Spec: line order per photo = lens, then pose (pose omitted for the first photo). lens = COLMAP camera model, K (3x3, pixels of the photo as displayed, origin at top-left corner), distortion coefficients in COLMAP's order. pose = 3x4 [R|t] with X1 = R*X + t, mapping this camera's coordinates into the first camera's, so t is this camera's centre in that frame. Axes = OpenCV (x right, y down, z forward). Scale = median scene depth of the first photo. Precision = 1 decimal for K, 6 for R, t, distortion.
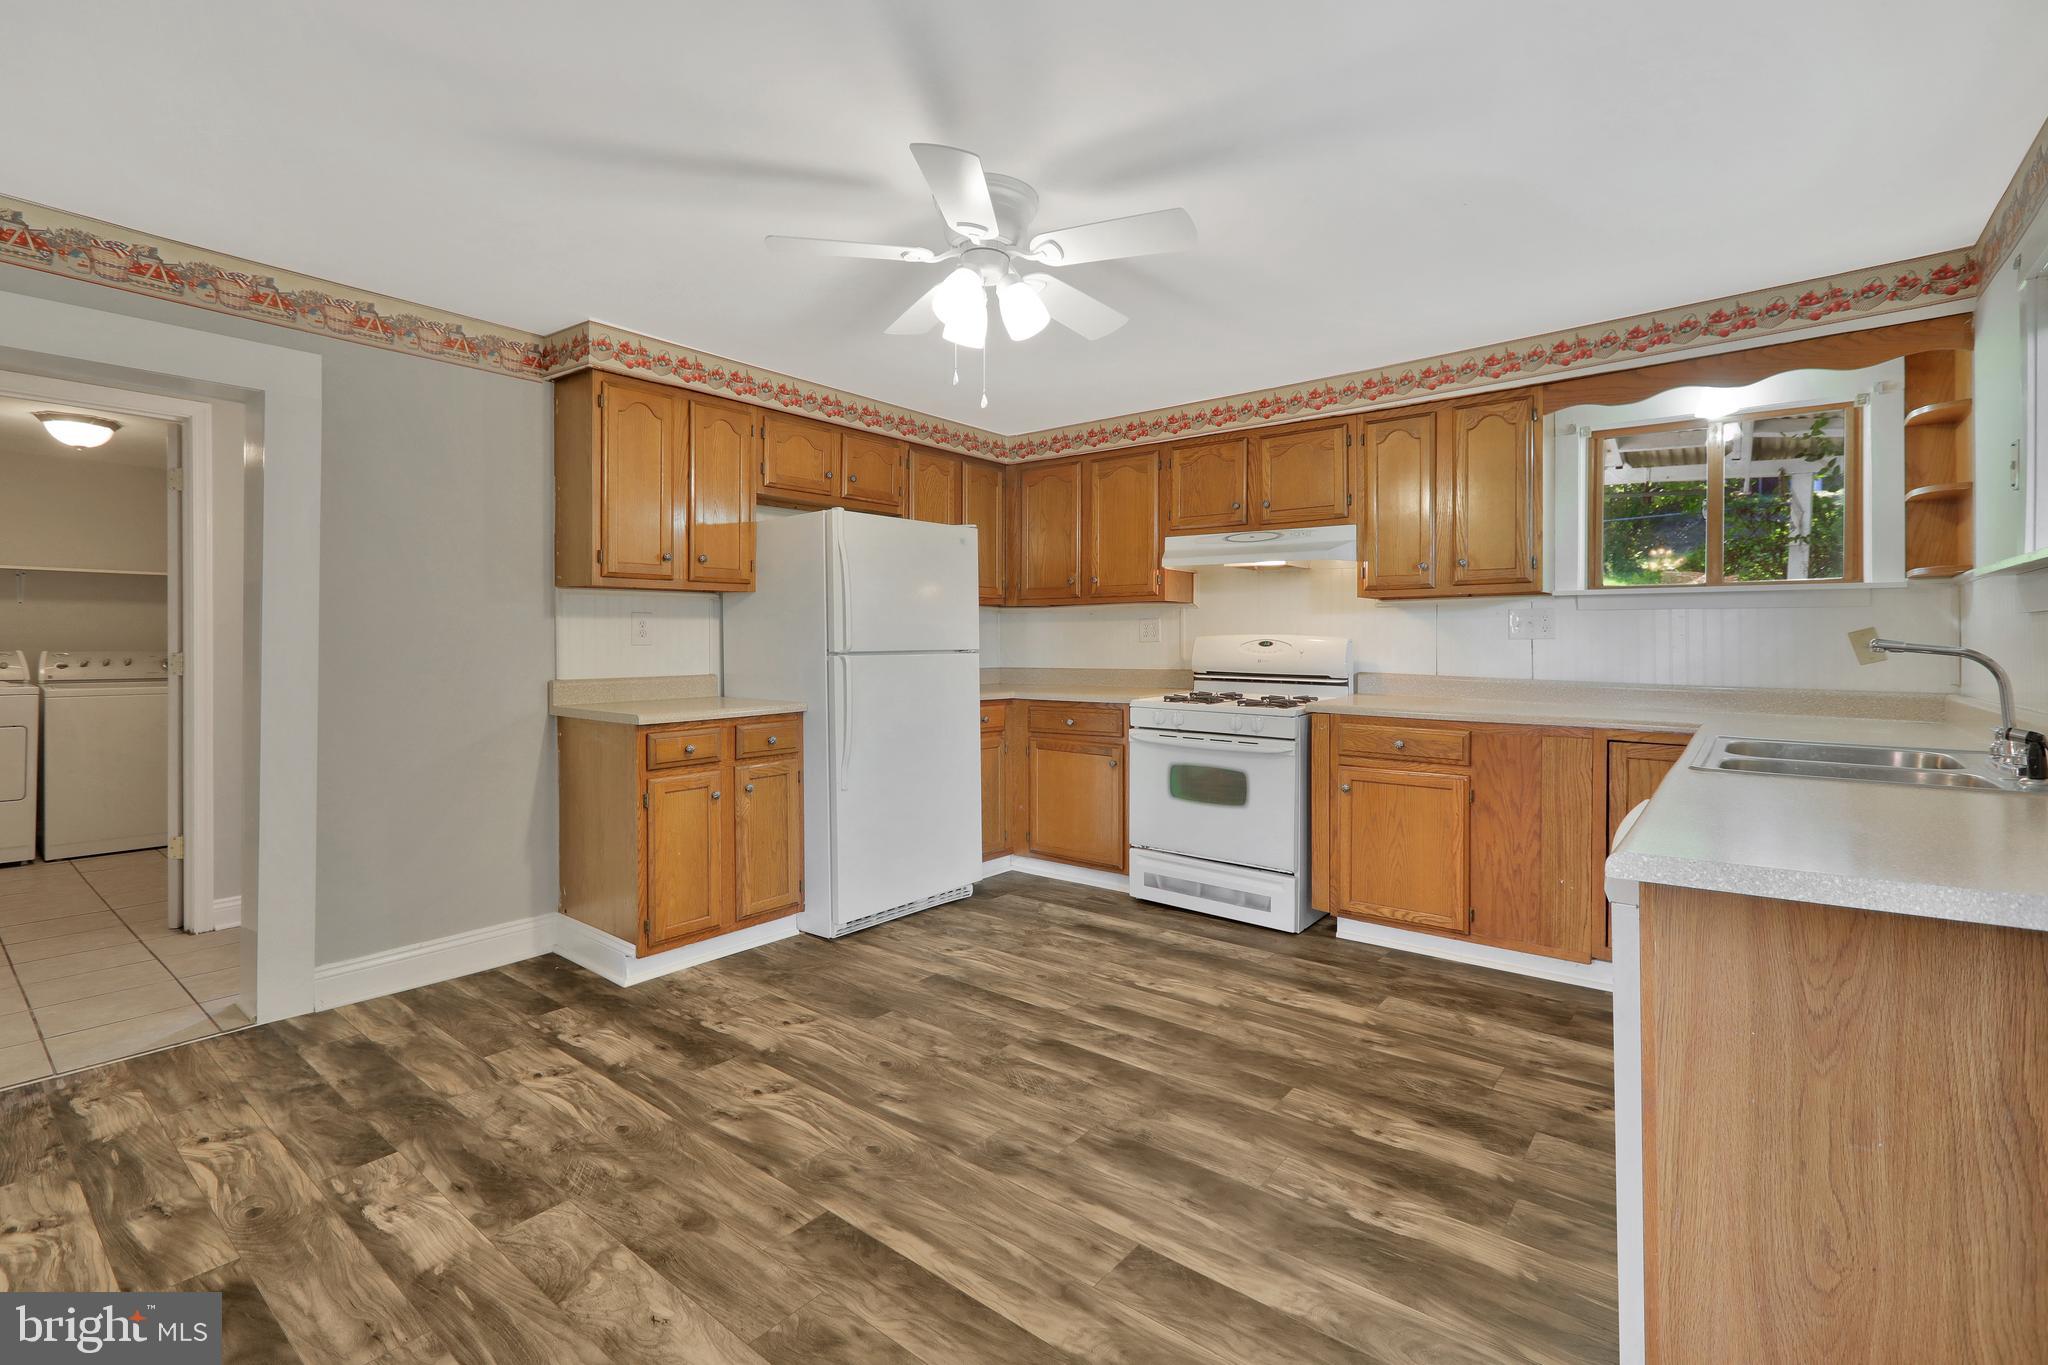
lens RADIAL K [[921.6, 0, 1021.8], [0, 921.6, 642.8], [0, 0, 1]] dist [0.001132, -0.000390]
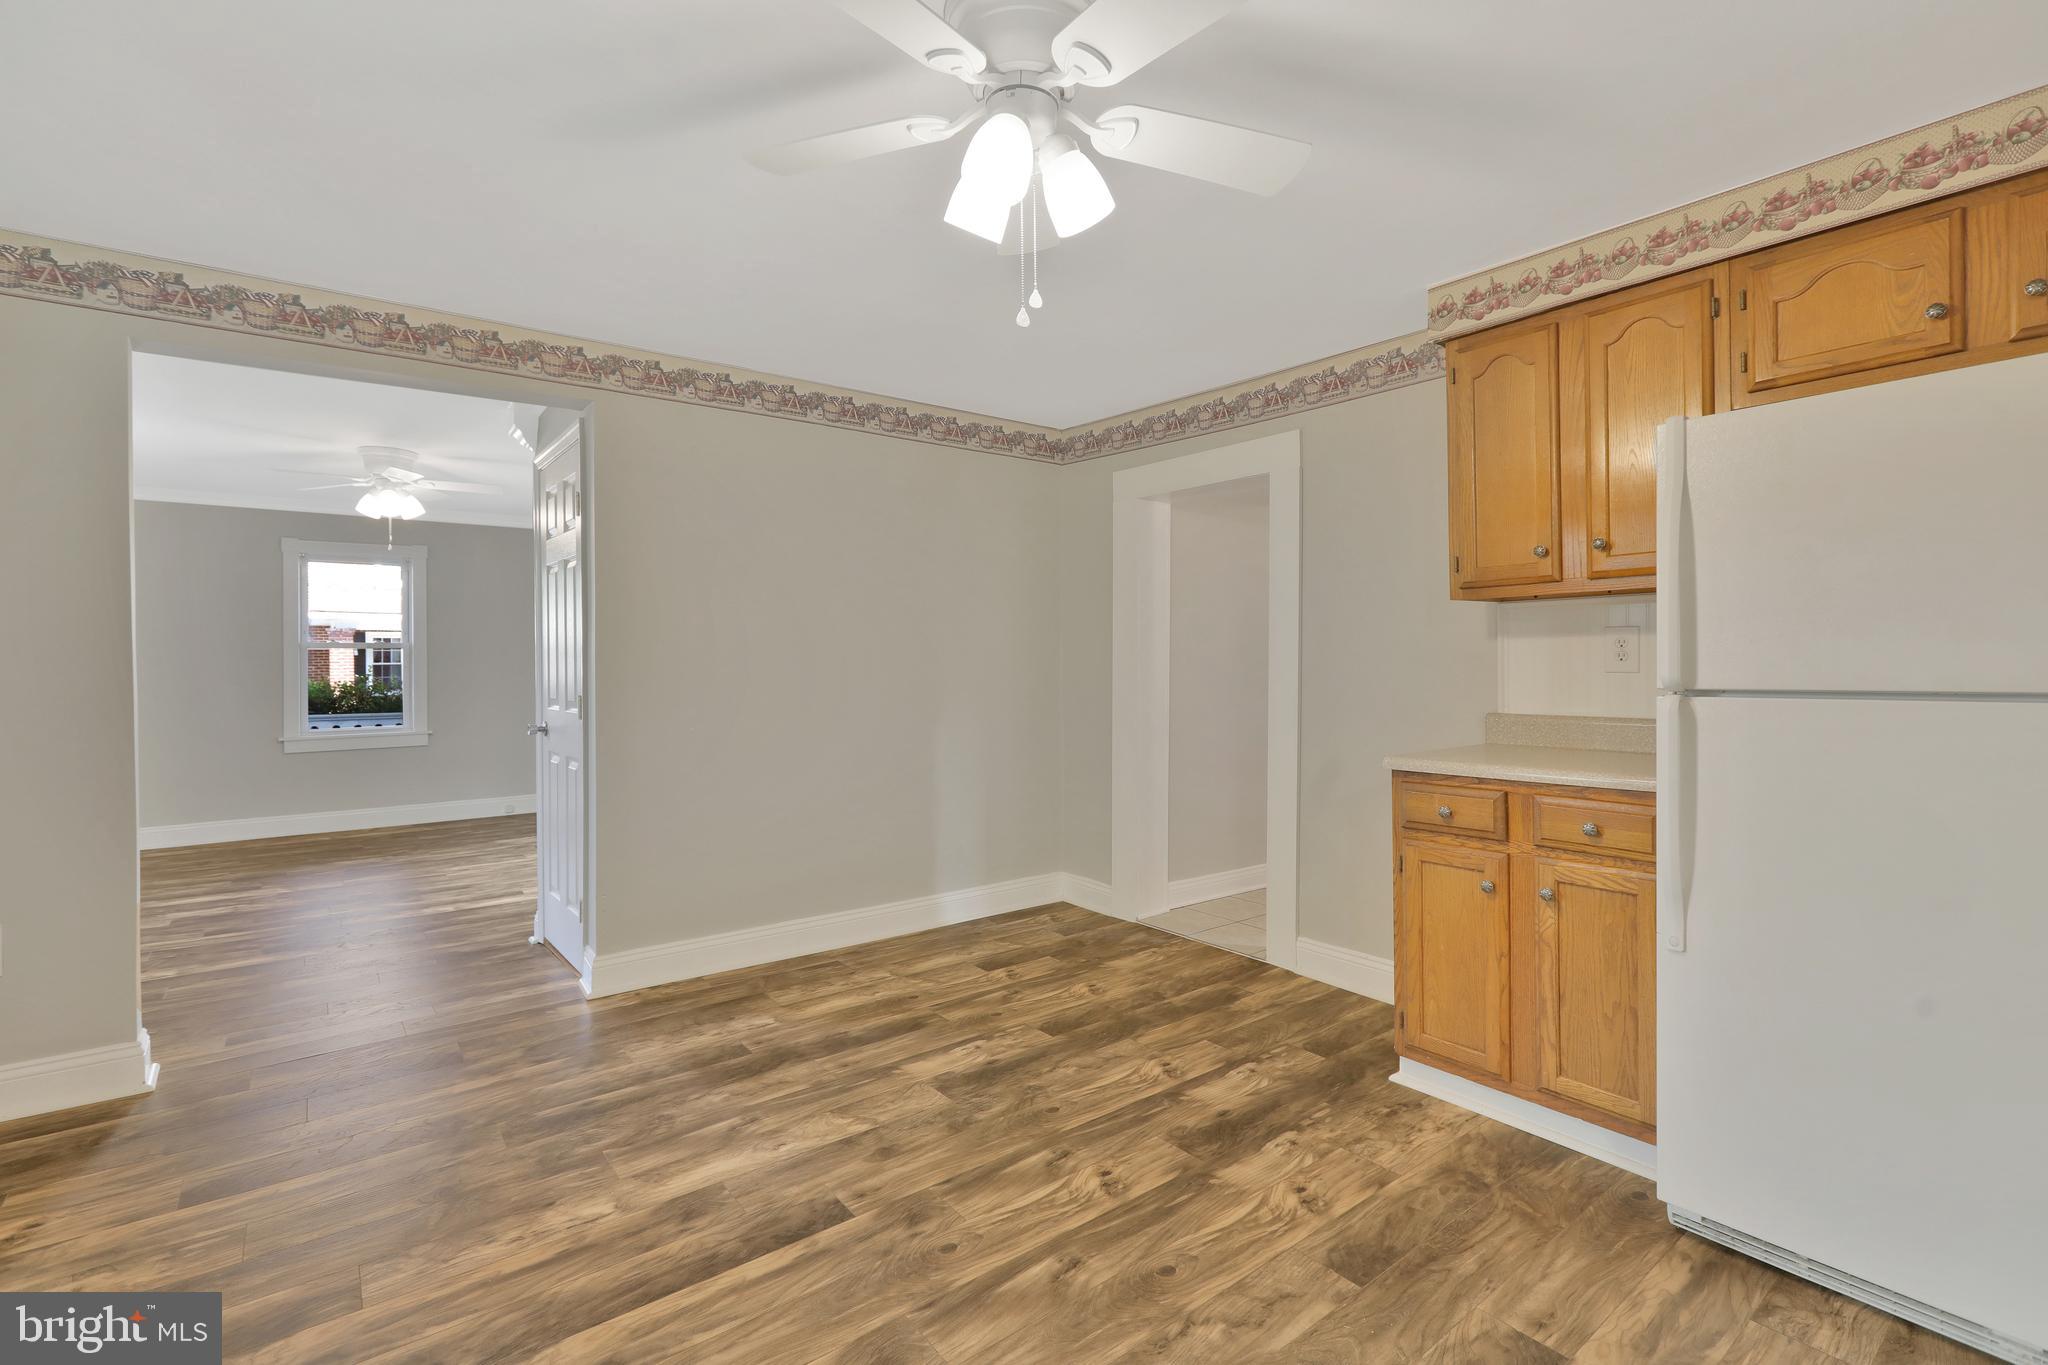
lens RADIAL K [[917.2, 0, 1019.0], [0, 917.2, 661.5], [0, 0, 1]] dist [0.001432, 0.000464]
pose [[-0.235009, -0.003952, -0.971985, 0.586821], [0.001835, 0.999988, -0.004510, -0.005322], [0.971991, -0.002844, -0.234999, 1.104323]]
